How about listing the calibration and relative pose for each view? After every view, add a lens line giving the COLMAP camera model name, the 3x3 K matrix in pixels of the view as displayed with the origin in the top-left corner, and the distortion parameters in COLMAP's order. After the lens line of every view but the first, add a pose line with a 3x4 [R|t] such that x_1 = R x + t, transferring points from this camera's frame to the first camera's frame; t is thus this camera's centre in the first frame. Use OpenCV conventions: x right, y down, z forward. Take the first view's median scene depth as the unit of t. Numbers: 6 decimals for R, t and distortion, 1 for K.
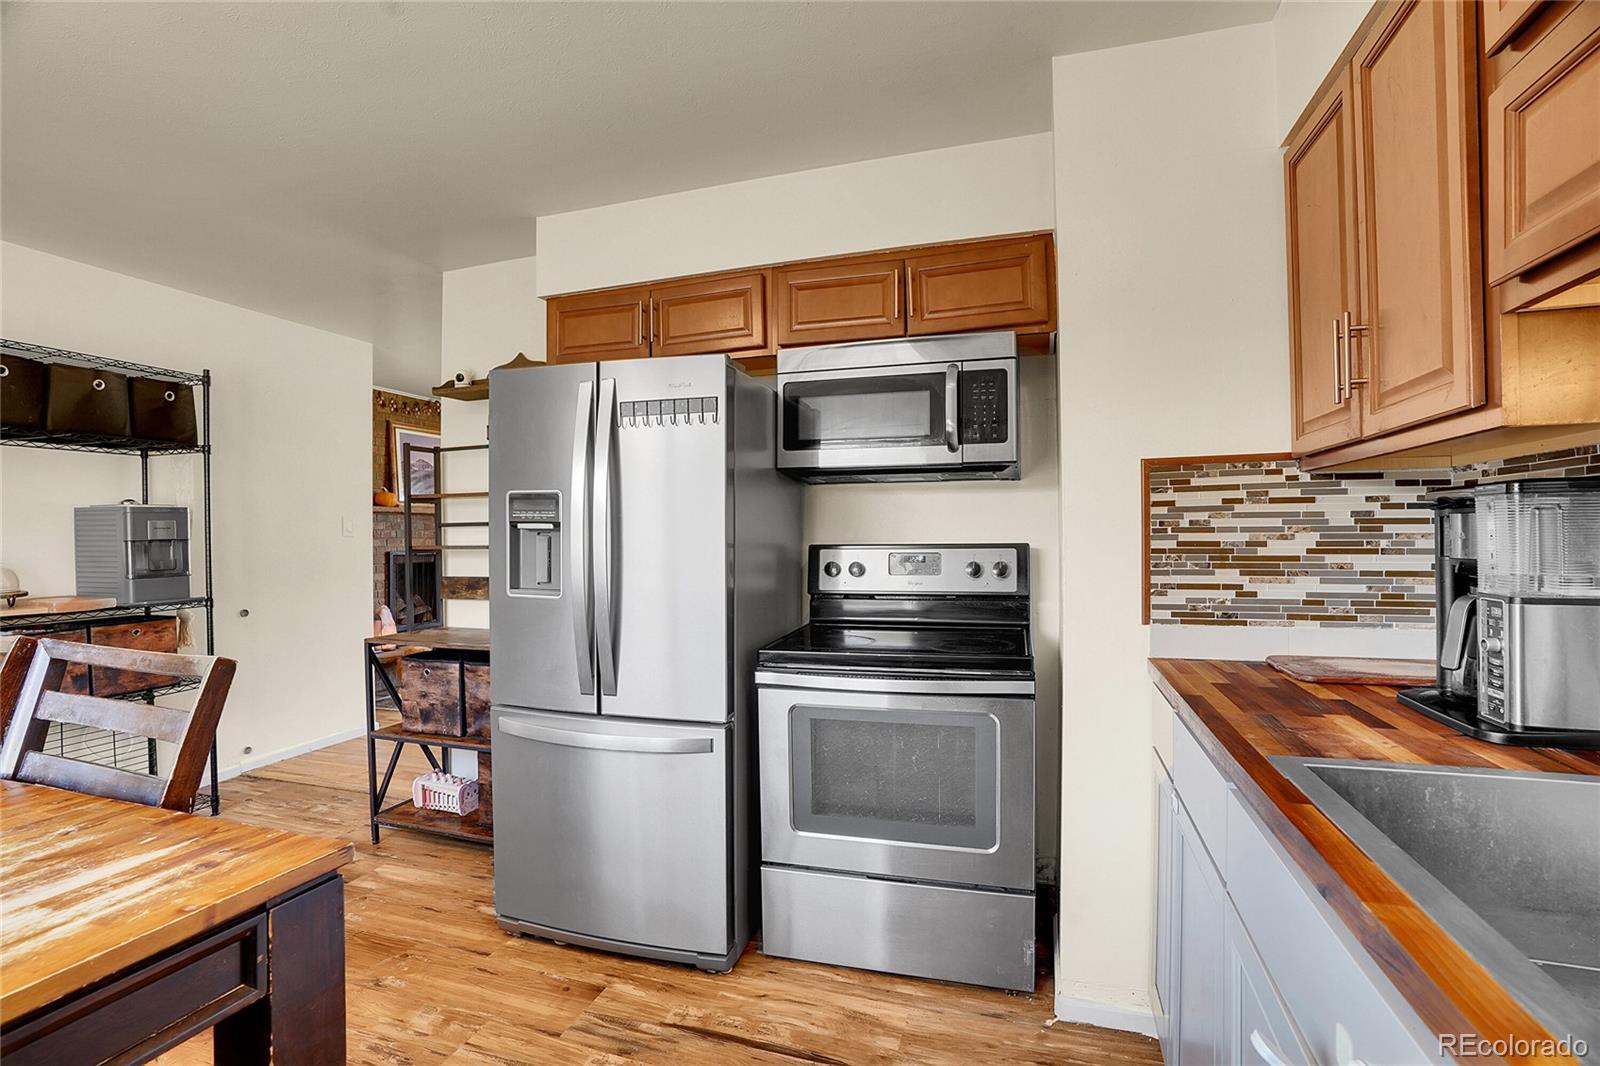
lens RADIAL K [[741.4, 0, 800.9], [0, 741.4, 534.5], [0, 0, 1]] dist [-0.073359, 0.029960]
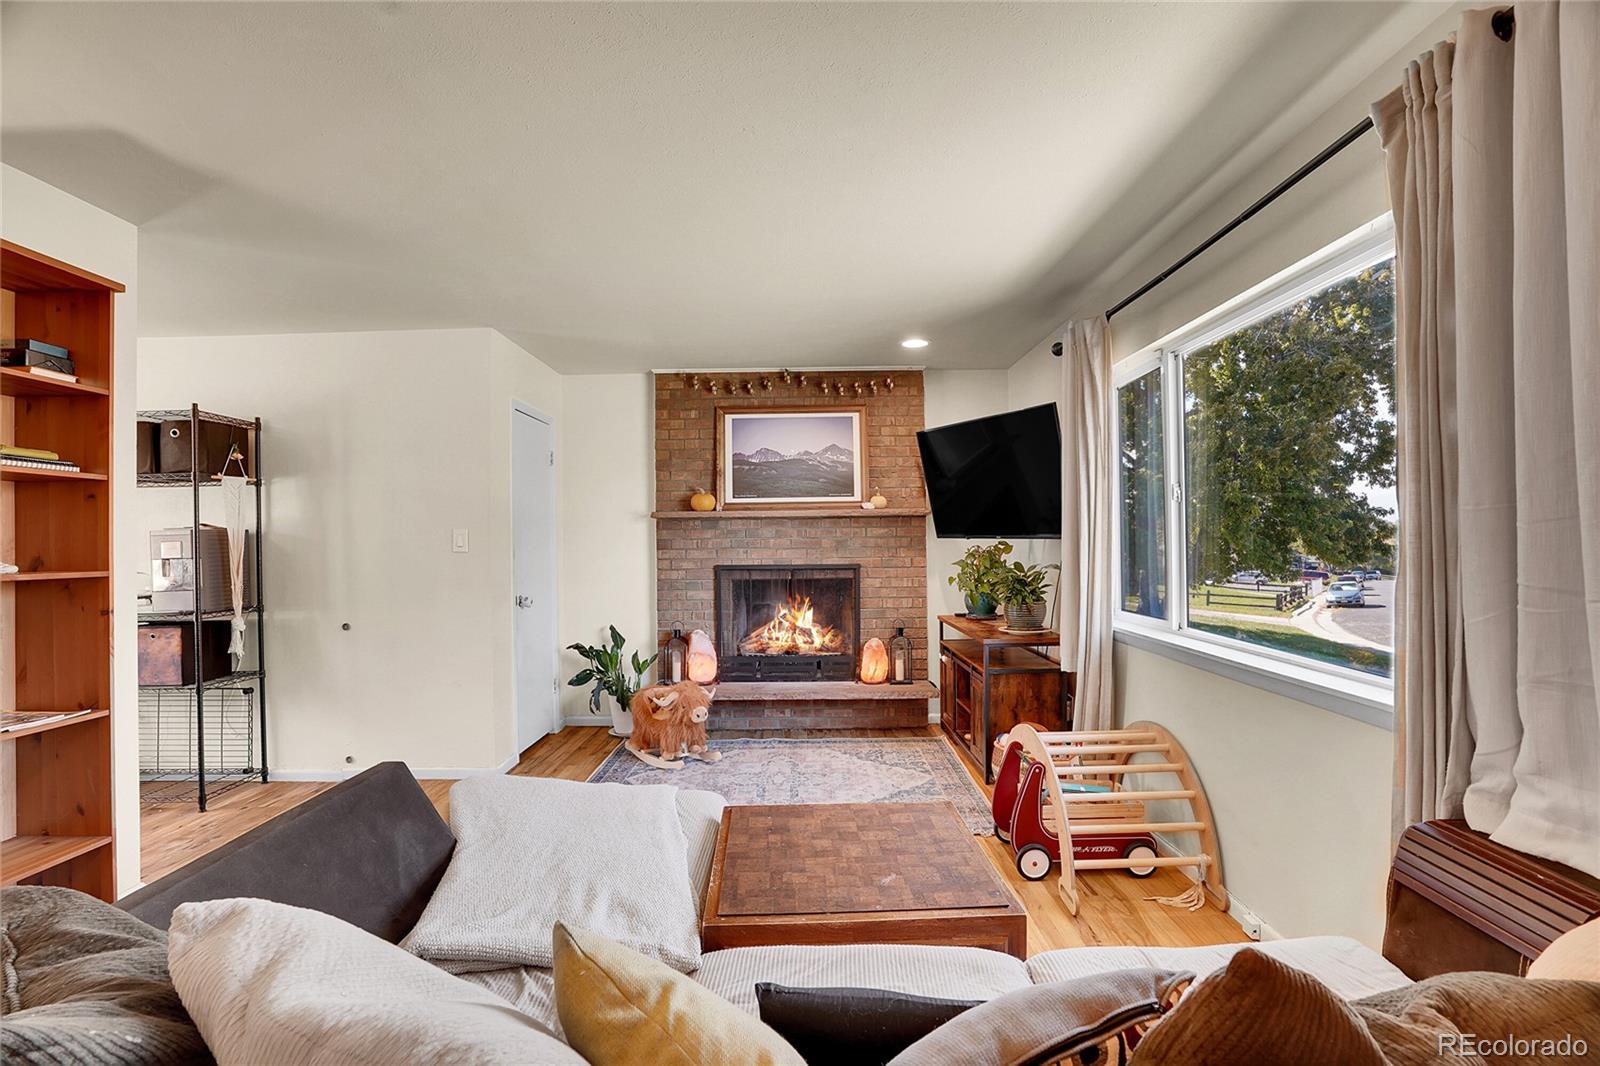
lens RADIAL K [[741.4, 0, 800.9], [0, 741.4, 534.5], [0, 0, 1]] dist [-0.073359, 0.029960]
pose [[0.307630, -0.000993, -0.951506, 0.708852], [0.011557, 0.999930, 0.002692, -0.032477], [0.951436, -0.011824, 0.307620, 2.214109]]
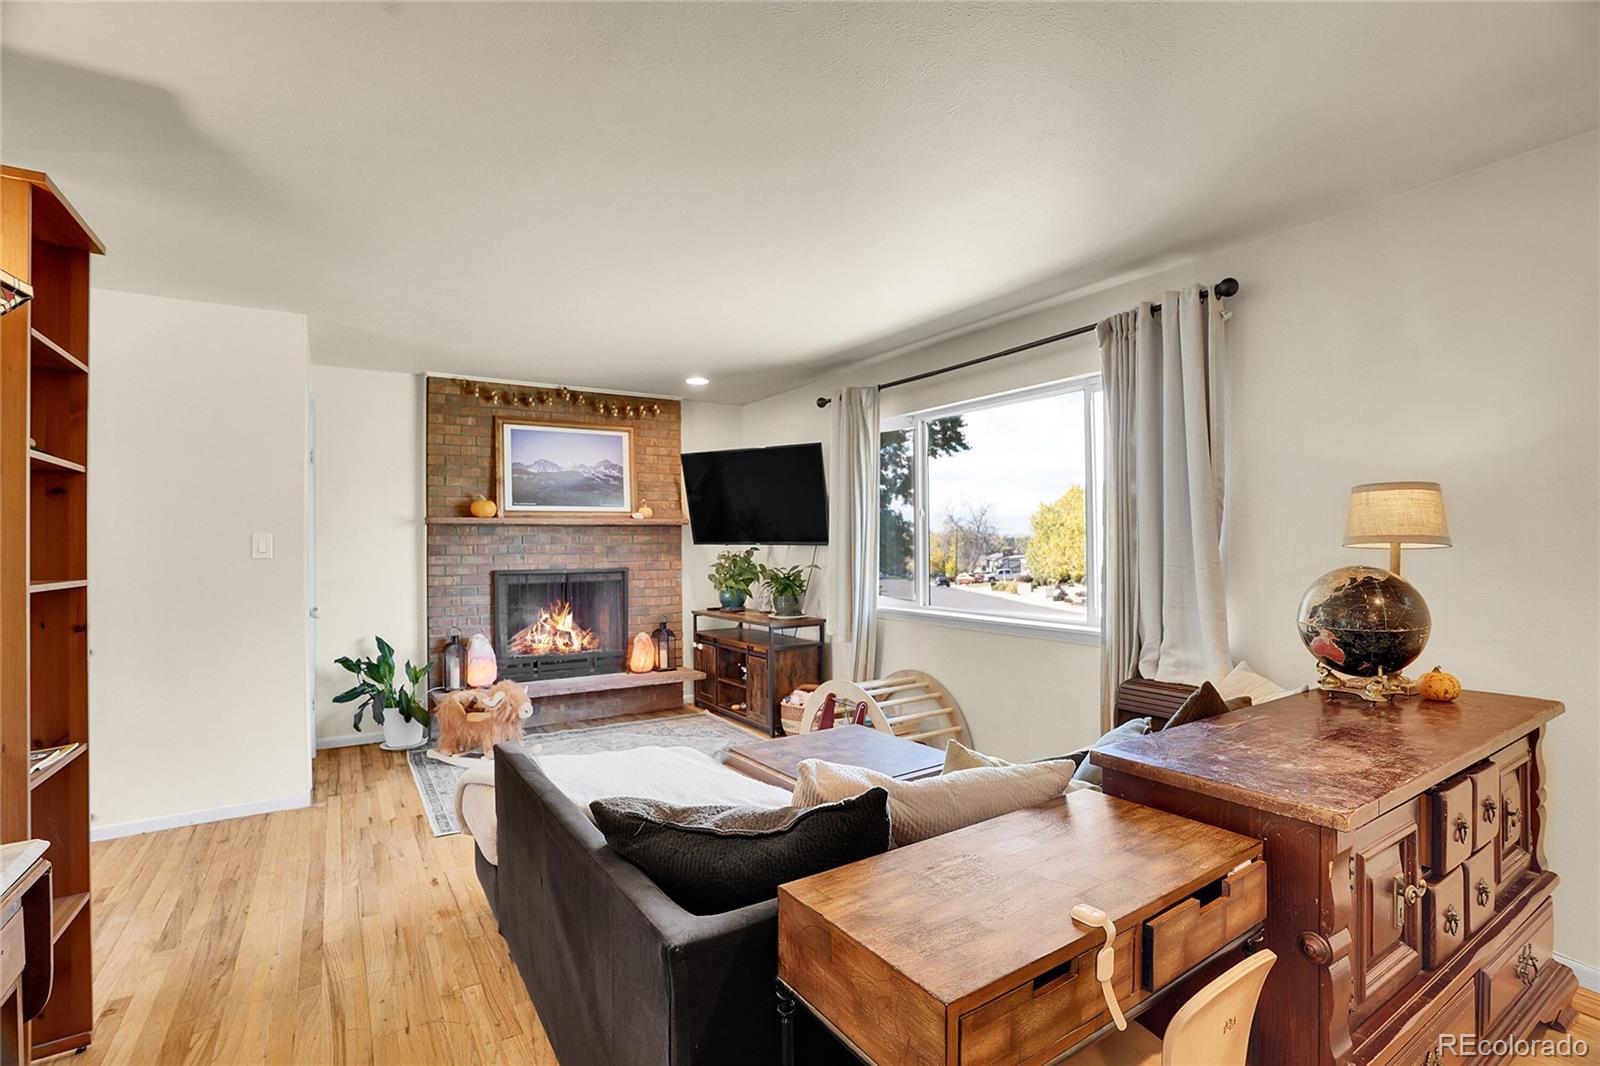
lens RADIAL K [[741.4, 0, 800.9], [0, 741.4, 534.5], [0, 0, 1]] dist [-0.073359, 0.029960]
pose [[0.775050, -0.004896, -0.631881, 0.668391], [0.004244, 0.999988, -0.002542, -0.038455], [0.631886, -0.000712, 0.775061, 1.500031]]
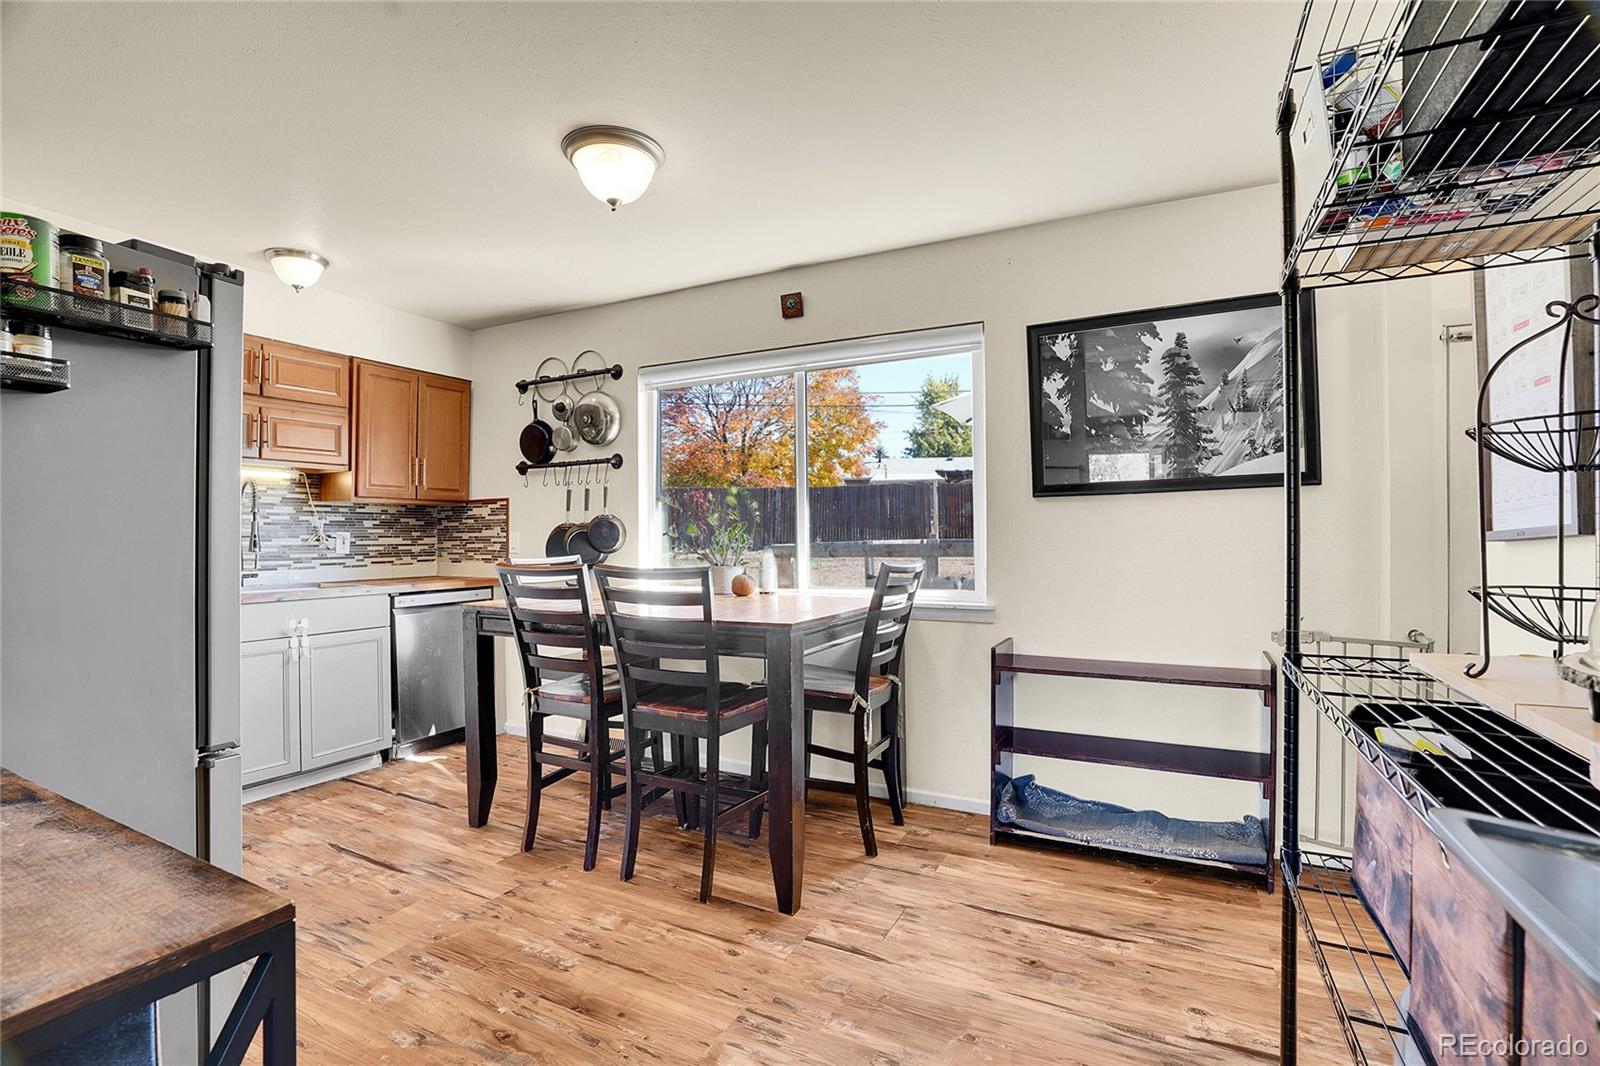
lens RADIAL K [[741.4, 0, 800.9], [0, 741.4, 534.5], [0, 0, 1]] dist [-0.073359, 0.029960]
pose [[-0.987520, 0.010078, 0.157172, -1.045206], [0.009695, 0.999948, -0.003202, 0.035444], [-0.157196, -0.001639, -0.987566, 1.567098]]
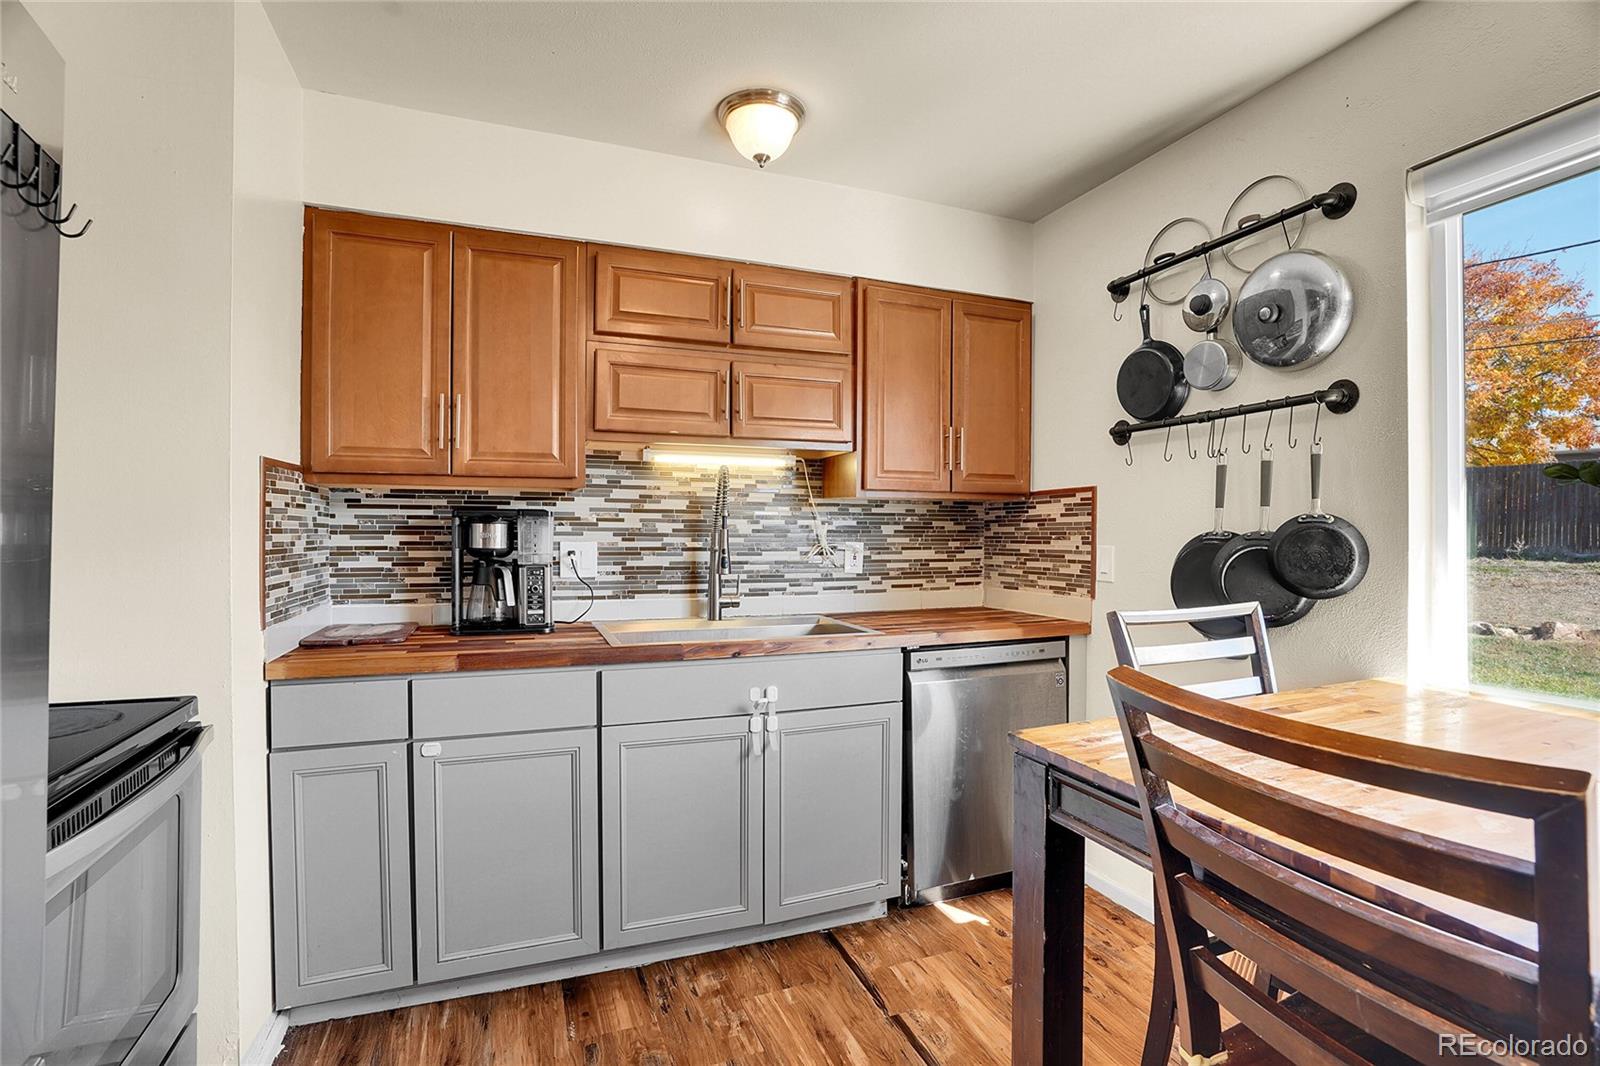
lens RADIAL K [[741.4, 0, 800.9], [0, 741.4, 534.5], [0, 0, 1]] dist [-0.073359, 0.029960]
pose [[-0.634579, 0.001445, 0.772856, -0.558178], [0.001164, 0.999999, -0.000913, -0.000121], [-0.772857, 0.000320, -0.634580, 0.835864]]
